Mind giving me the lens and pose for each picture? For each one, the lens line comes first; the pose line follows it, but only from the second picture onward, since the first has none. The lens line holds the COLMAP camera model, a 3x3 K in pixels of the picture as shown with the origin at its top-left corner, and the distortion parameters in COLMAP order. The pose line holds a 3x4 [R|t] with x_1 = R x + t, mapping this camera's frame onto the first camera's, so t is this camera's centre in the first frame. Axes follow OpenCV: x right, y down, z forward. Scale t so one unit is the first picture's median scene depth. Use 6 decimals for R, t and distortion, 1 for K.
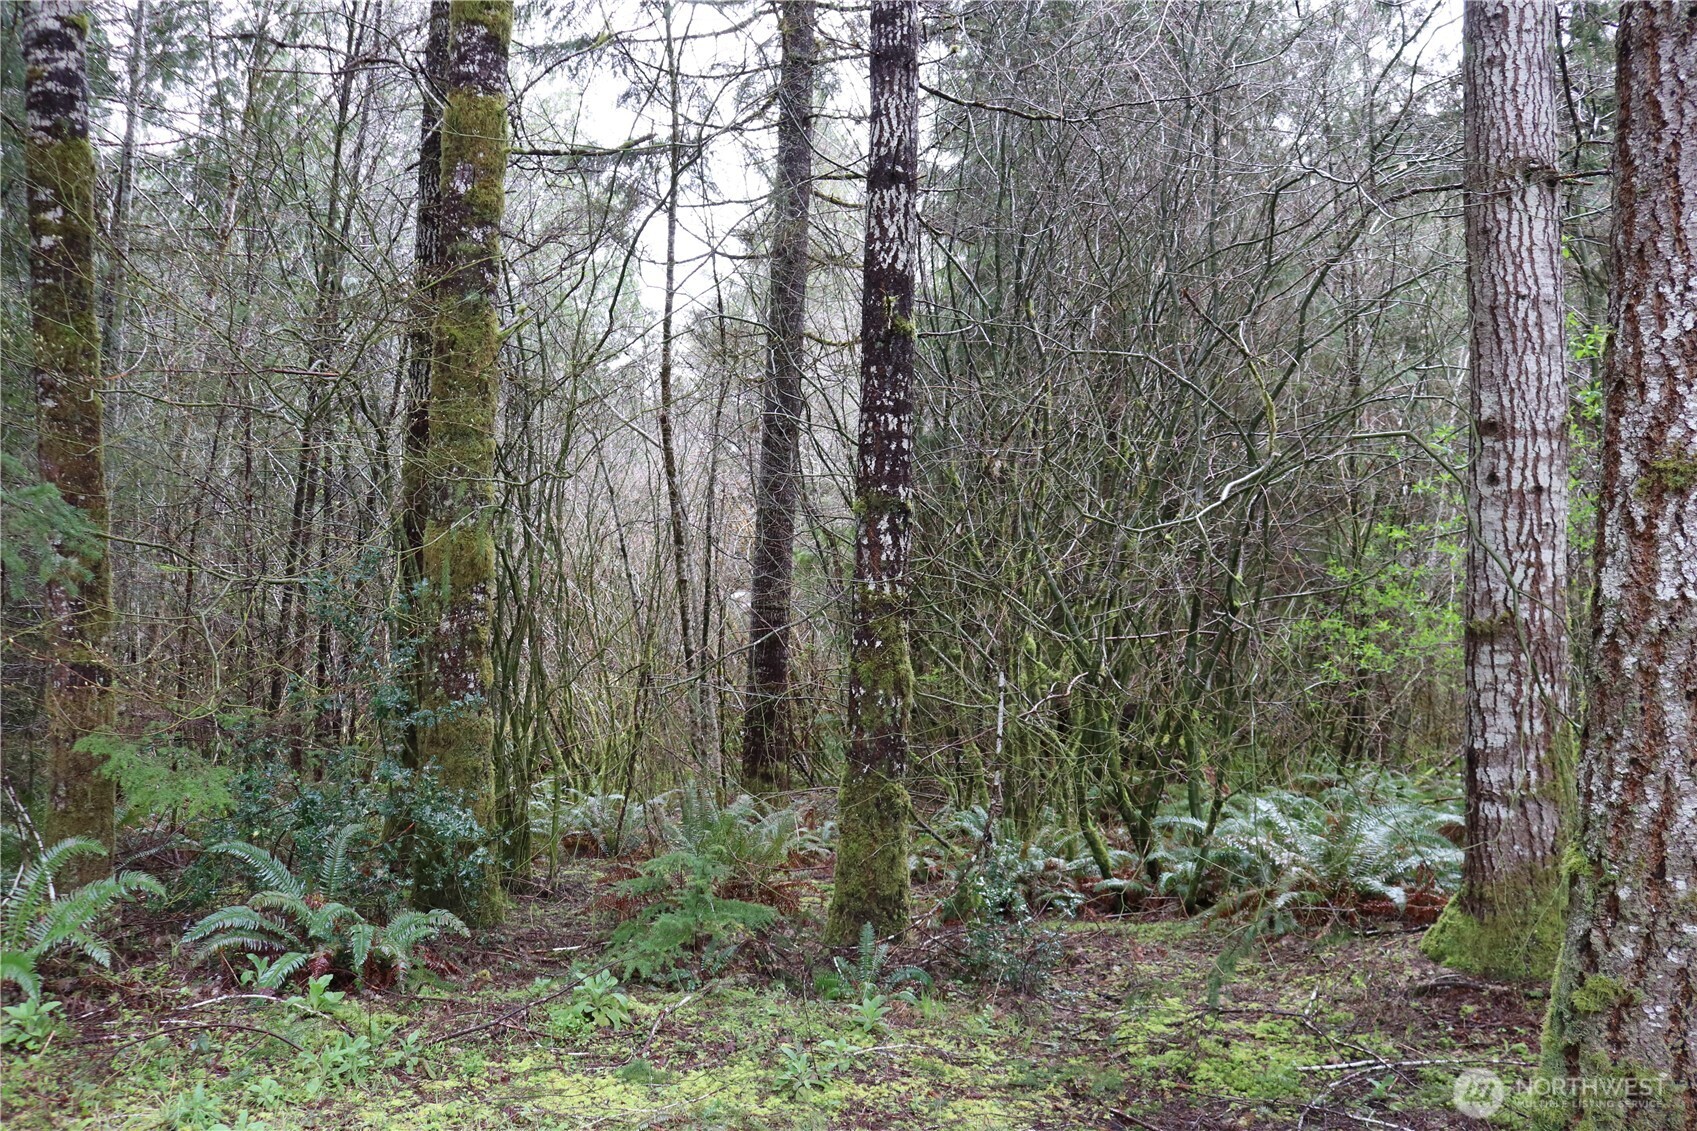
lens RADIAL K [[1419.1, 0, 845.2], [0, 1419.1, 578.3], [0, 0, 1]] dist [-0.150740, 0.125769]
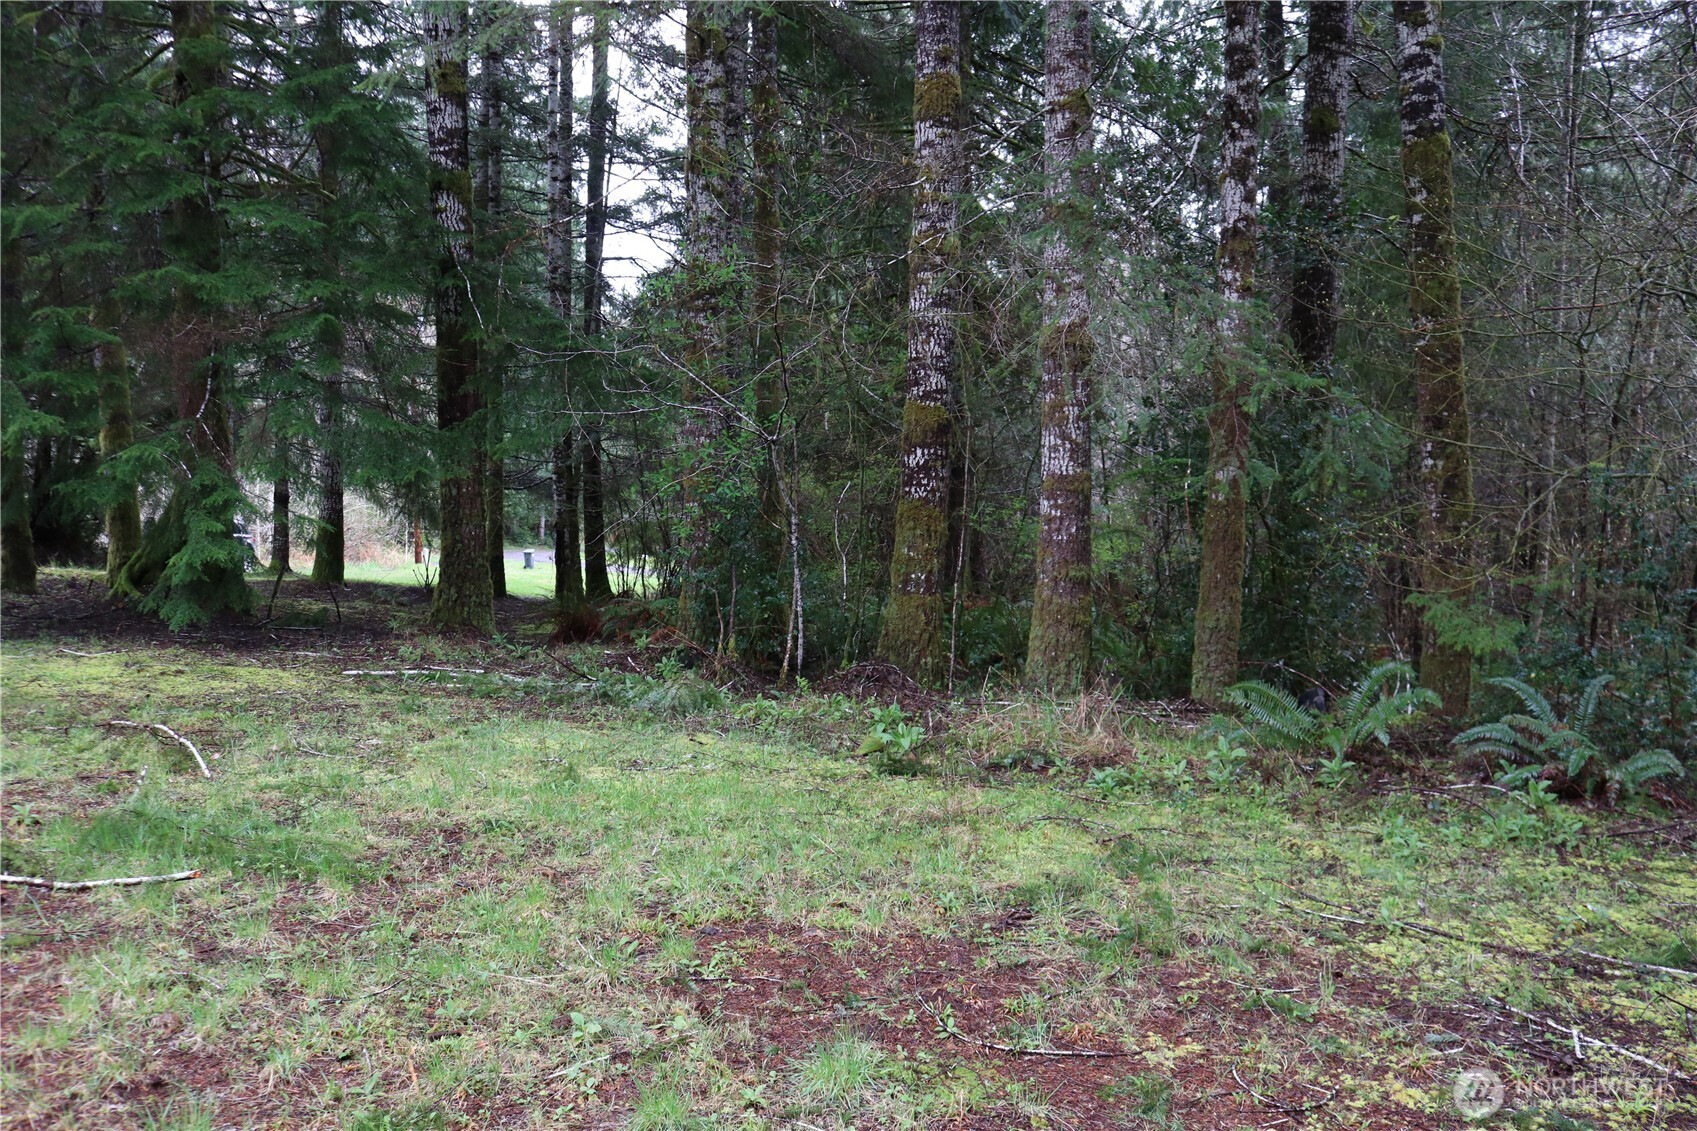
lens RADIAL K [[1419.1, 0, 849.5], [0, 1419.1, 563.5], [0, 0, 1]] dist [-0.150740, 0.125769]
pose [[0.504722, 0.031298, -0.862715, 0.288097], [0.024021, 0.998446, 0.050276, 0.002600], [0.862948, -0.046098, 0.503186, -0.146921]]
